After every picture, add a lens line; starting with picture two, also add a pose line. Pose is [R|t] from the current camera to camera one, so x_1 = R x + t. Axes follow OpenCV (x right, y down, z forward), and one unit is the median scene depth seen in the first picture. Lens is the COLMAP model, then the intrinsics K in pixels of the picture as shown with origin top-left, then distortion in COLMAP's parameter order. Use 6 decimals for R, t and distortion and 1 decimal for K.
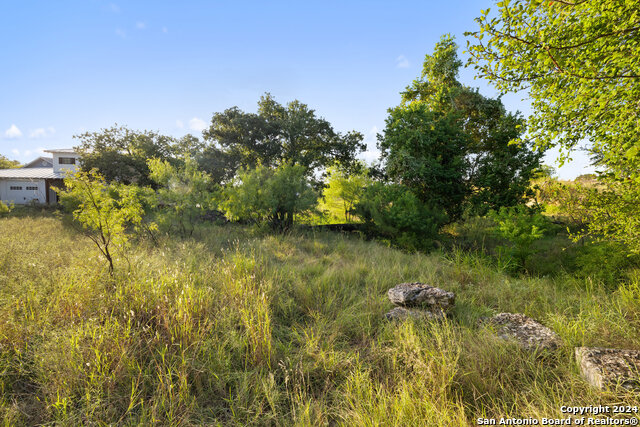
lens RADIAL K [[269.5, 0, 317.7], [0, 269.5, 211.5], [0, 0, 1]] dist [0.007525, -0.000311]
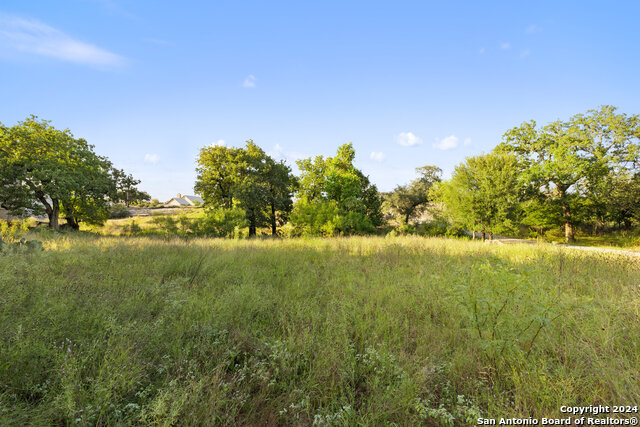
lens RADIAL K [[282.4, 0, 320.0], [0, 282.4, 213.5], [0, 0, 1]] dist [-0.010514, 0.000552]
pose [[0.625917, 0.015889, 0.779728, -1.396337], [0.017284, 0.999264, -0.034237, -0.016126], [-0.779698, 0.034907, 0.625182, -0.192272]]
